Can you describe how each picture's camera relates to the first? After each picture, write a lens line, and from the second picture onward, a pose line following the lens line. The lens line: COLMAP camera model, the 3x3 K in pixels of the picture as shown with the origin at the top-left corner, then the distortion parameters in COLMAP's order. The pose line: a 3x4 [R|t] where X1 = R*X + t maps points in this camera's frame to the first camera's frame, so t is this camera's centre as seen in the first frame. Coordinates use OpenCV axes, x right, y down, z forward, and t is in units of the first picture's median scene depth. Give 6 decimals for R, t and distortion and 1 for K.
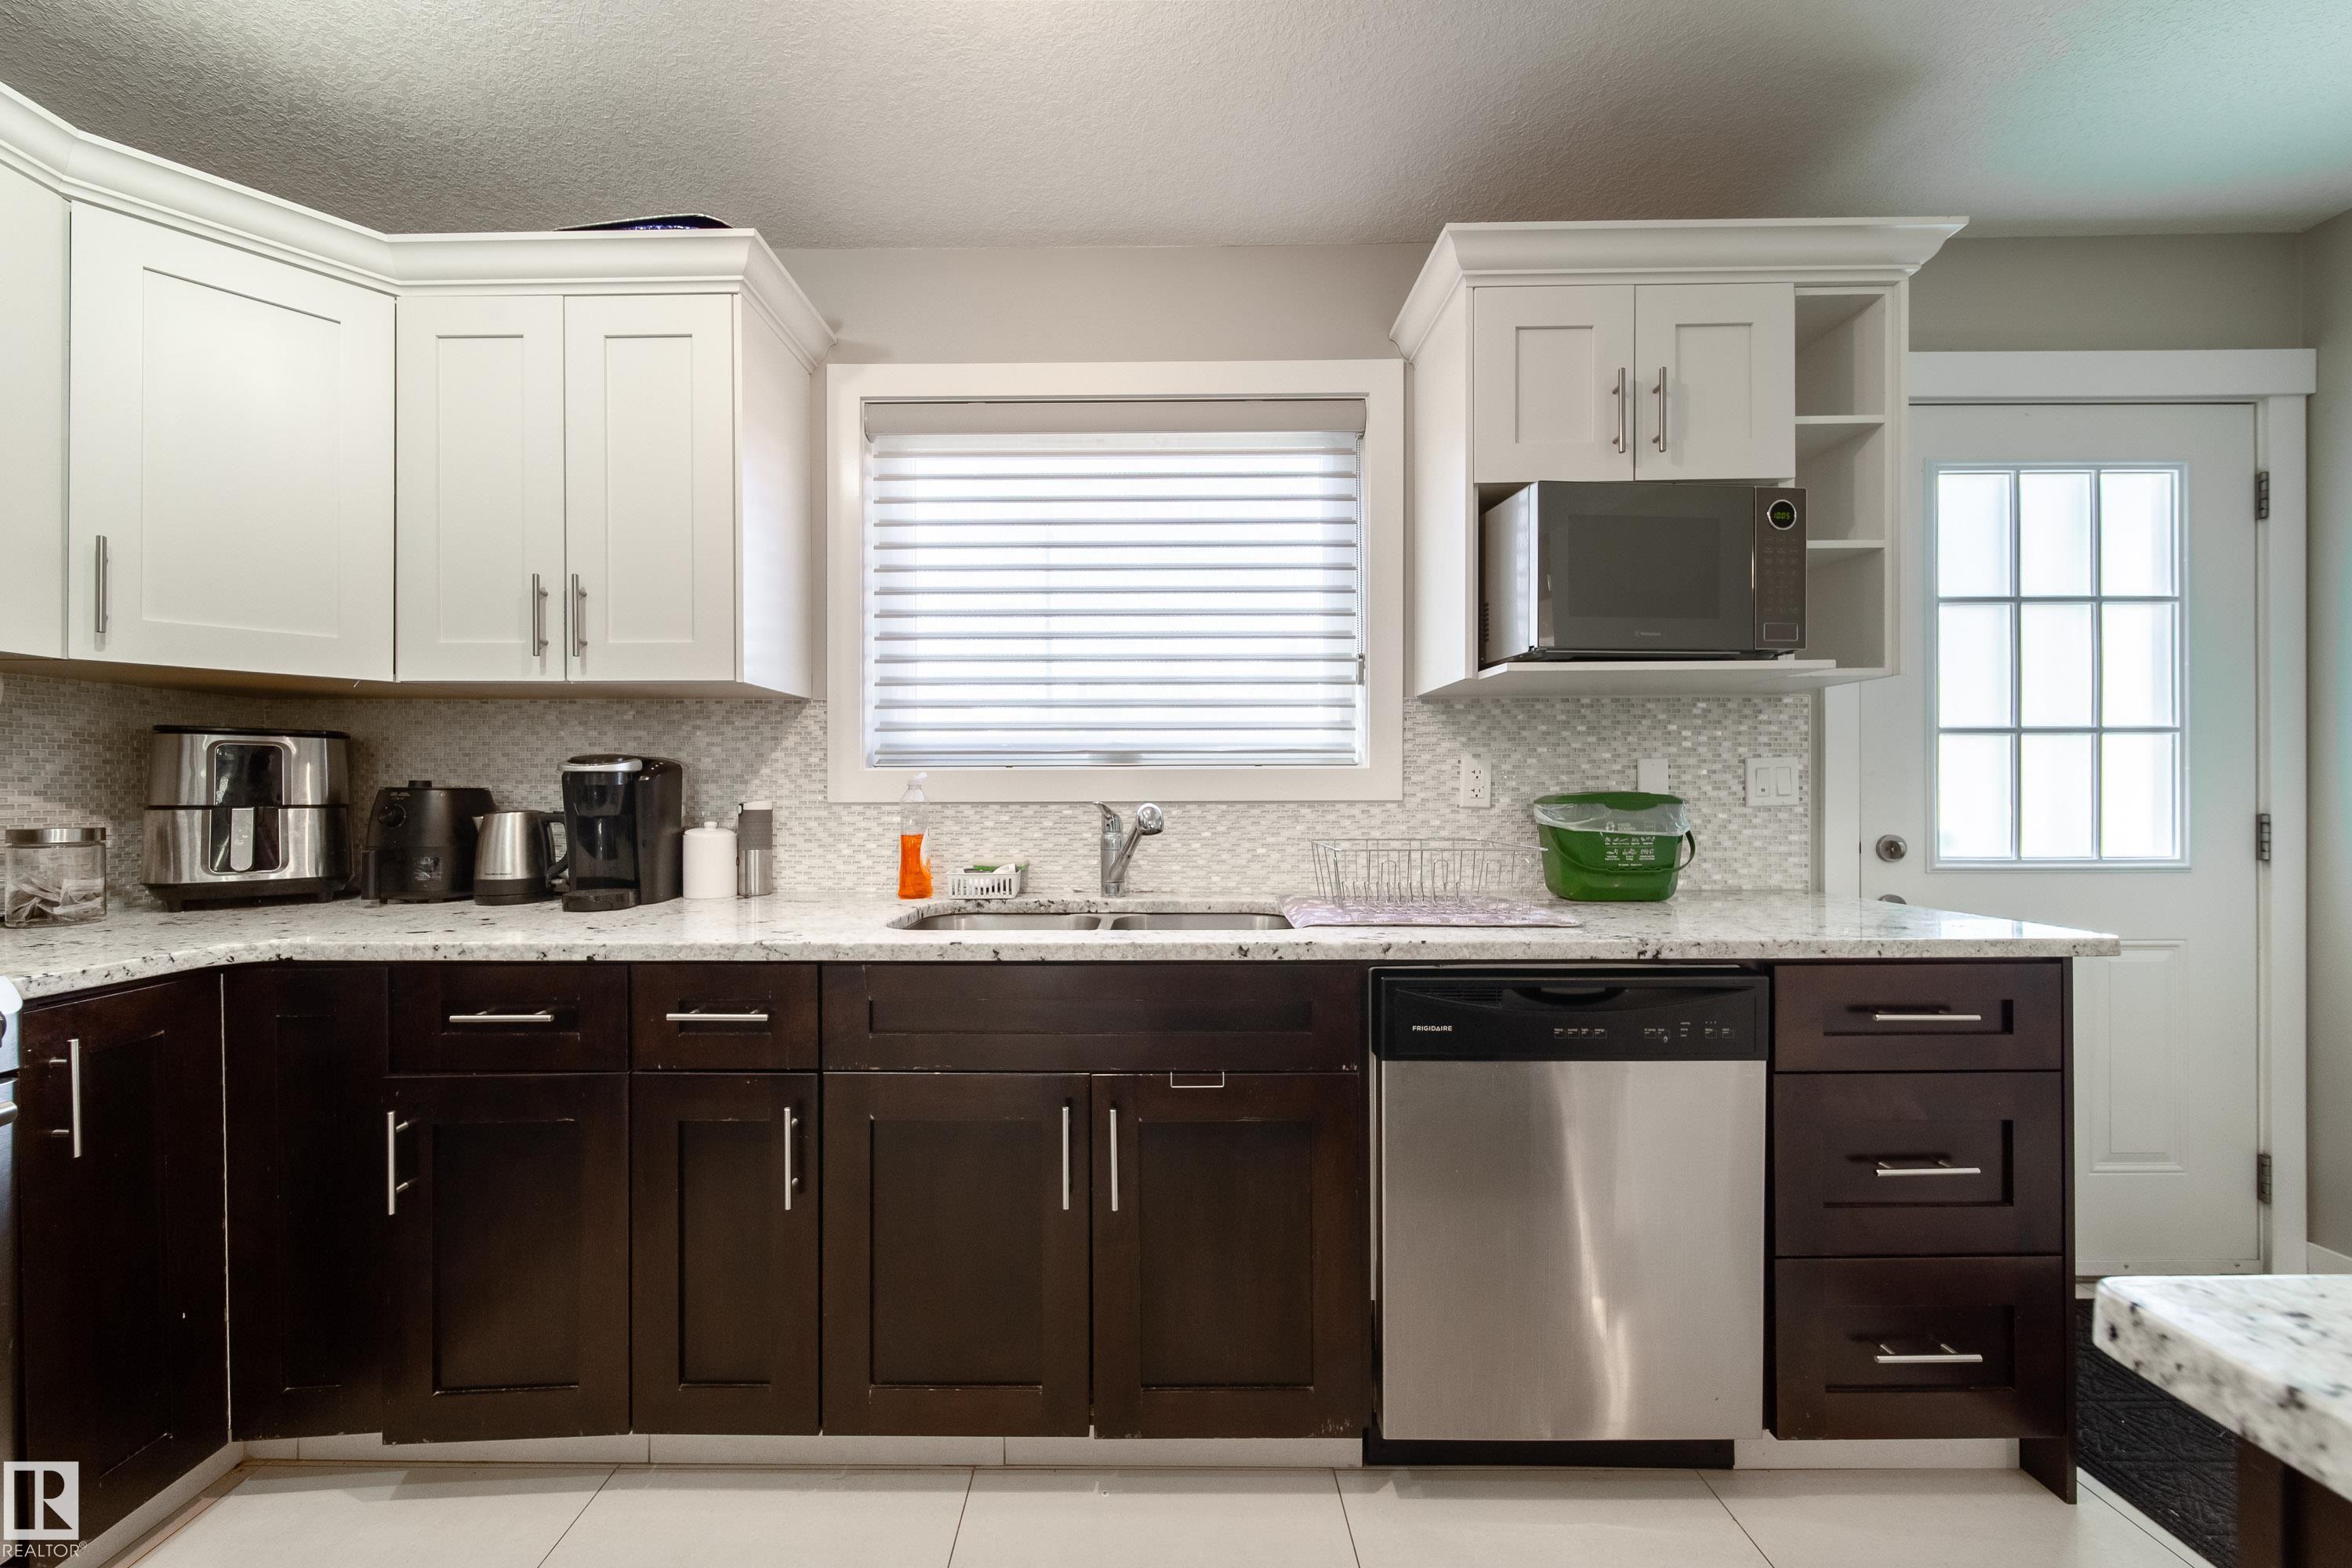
lens RADIAL K [[851.7, 0, 1151.4], [0, 851.7, 793.3], [0, 0, 1]] dist [0.001312, -0.000043]
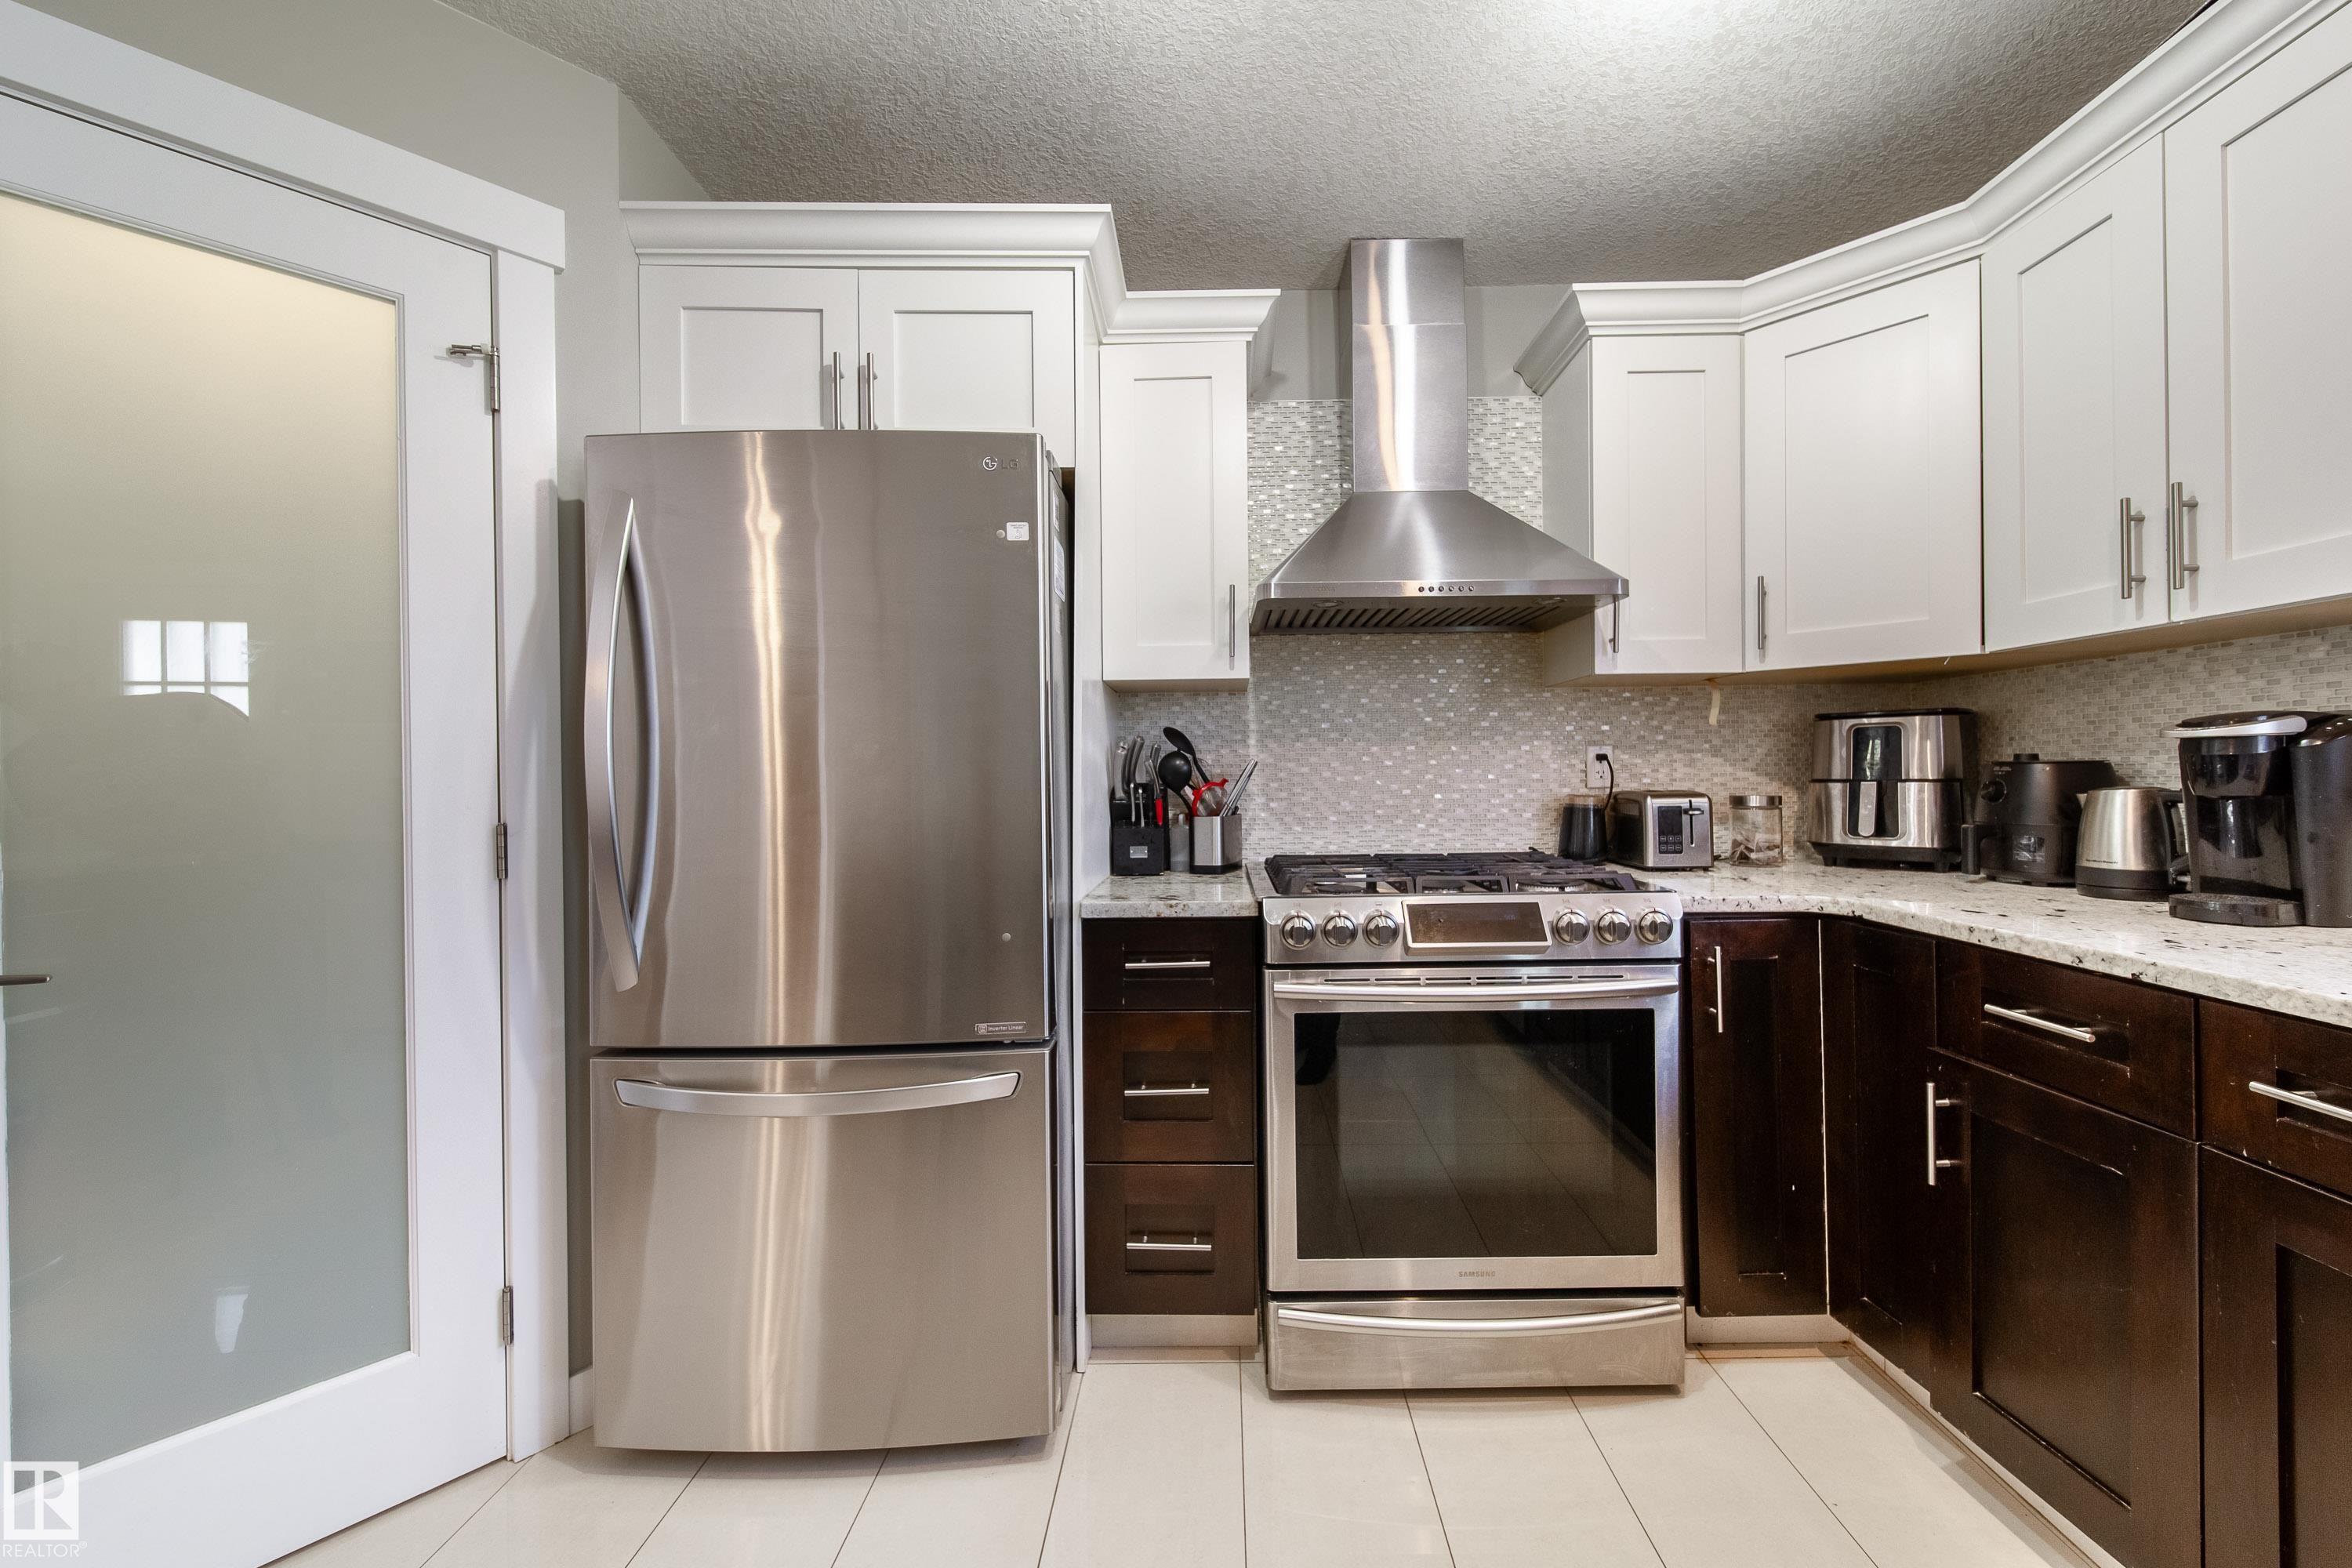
lens RADIAL K [[893.0, 0, 1220.7], [0, 893.0, 777.4], [0, 0, 1]] dist [-0.000363, -0.000131]
pose [[0.006022, 0.003071, -0.999977, 0.121596], [0.009166, 0.999953, 0.003126, -0.000137], [0.999940, -0.009185, 0.005993, 0.118416]]
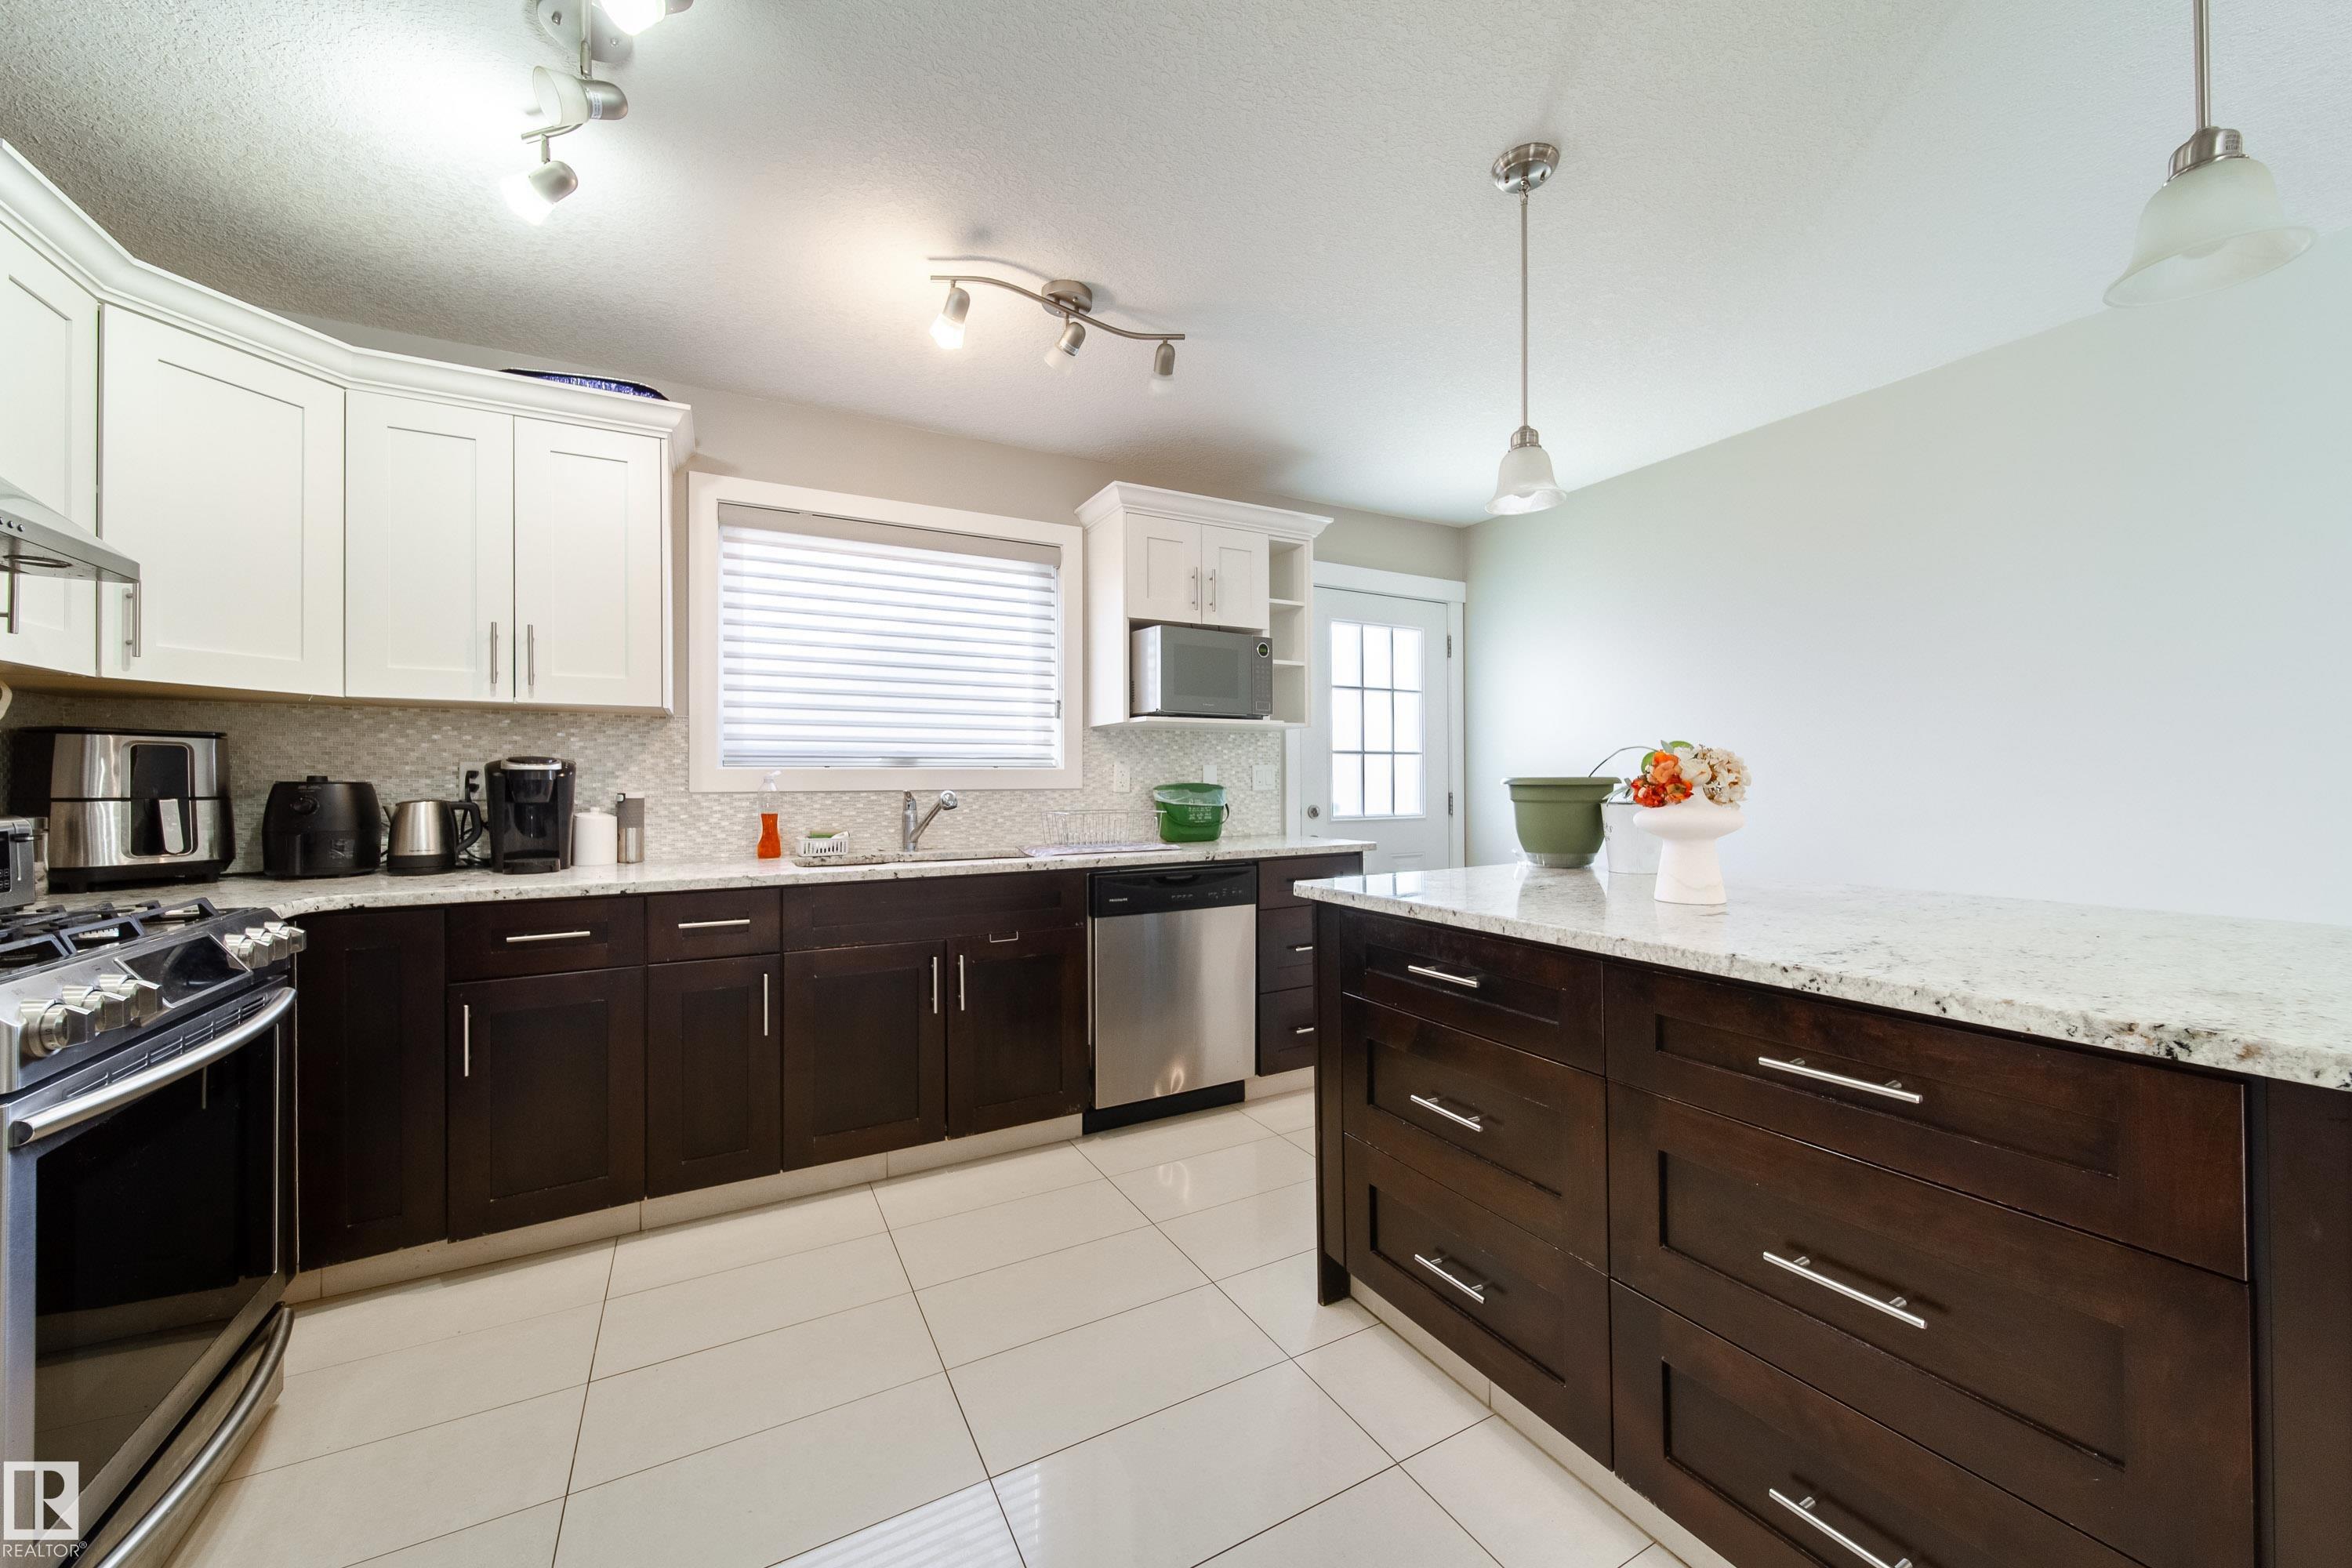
lens RADIAL K [[845.1, 0, 1174.8], [0, 845.1, 779.7], [0, 0, 1]] dist [0.001162, -0.000046]
pose [[0.878191, -0.000322, 0.478311, -0.395322], [0.003879, 0.999972, -0.006450, 0.002840], [-0.478295, 0.007520, 0.878167, -0.638396]]
